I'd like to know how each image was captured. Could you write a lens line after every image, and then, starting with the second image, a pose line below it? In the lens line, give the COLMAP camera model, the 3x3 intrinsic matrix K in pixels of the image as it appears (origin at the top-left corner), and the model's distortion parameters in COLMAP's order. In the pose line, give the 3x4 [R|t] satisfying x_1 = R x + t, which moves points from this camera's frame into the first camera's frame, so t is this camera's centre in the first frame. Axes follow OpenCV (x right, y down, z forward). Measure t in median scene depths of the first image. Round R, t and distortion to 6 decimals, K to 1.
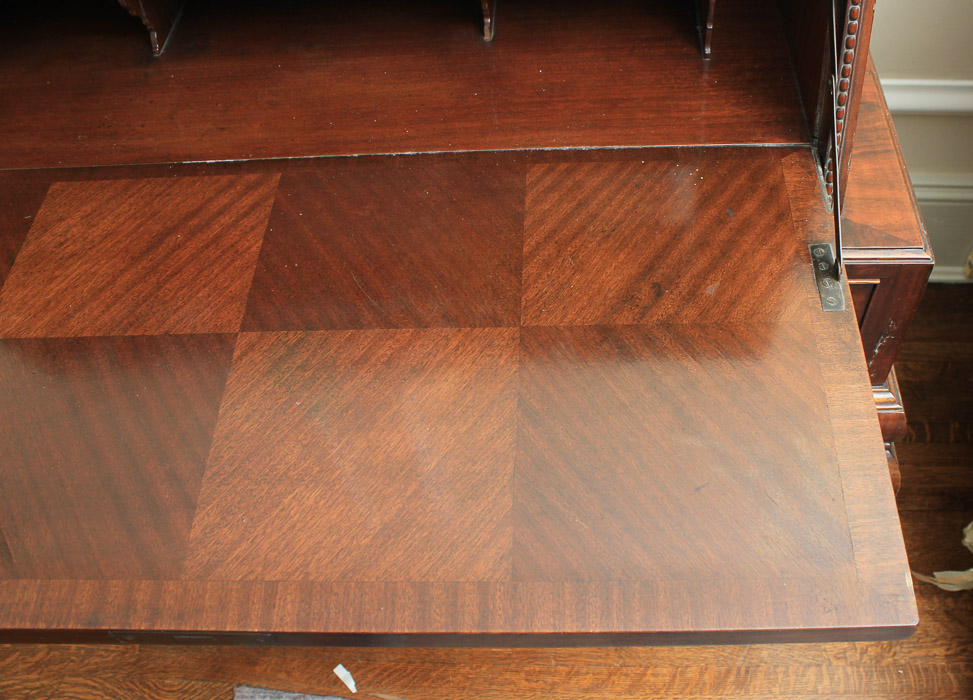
lens RADIAL K [[942.6, 0, 564.0], [0, 942.6, 371.4], [0, 0, 1]] dist [-0.159004, 0.123379]
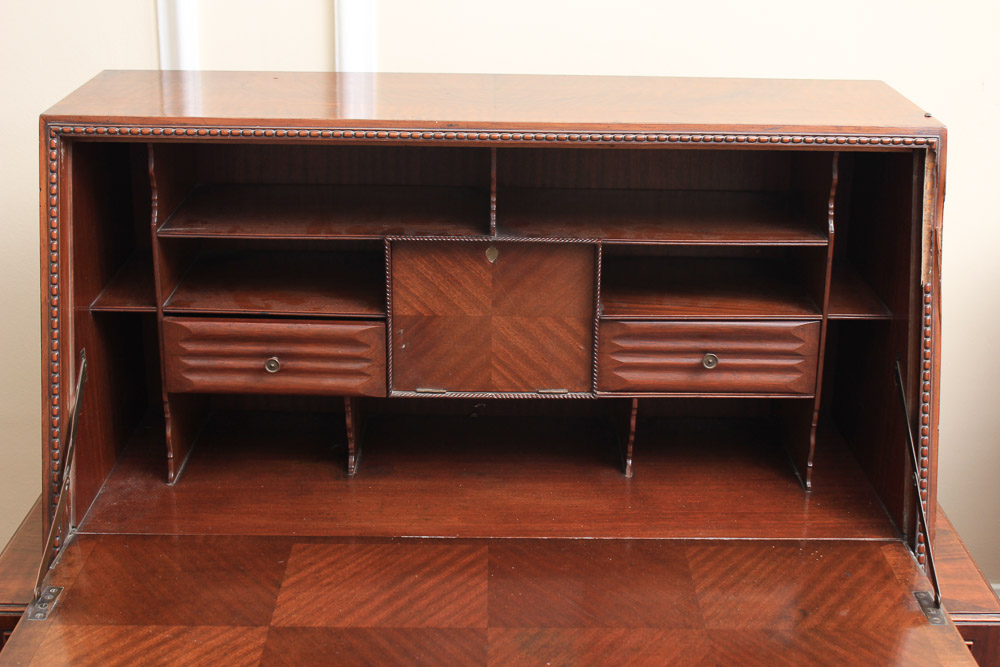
lens RADIAL K [[1460.4, 0, 500.0], [0, 1460.4, 333.5], [0, 0, 1]] dist [-0.022925, 0.014092]
pose [[0.998898, 0.040677, 0.023397, -0.351678], [-0.019458, 0.812759, -0.582275, 0.715796], [-0.042701, 0.581178, 0.812655, -0.792557]]
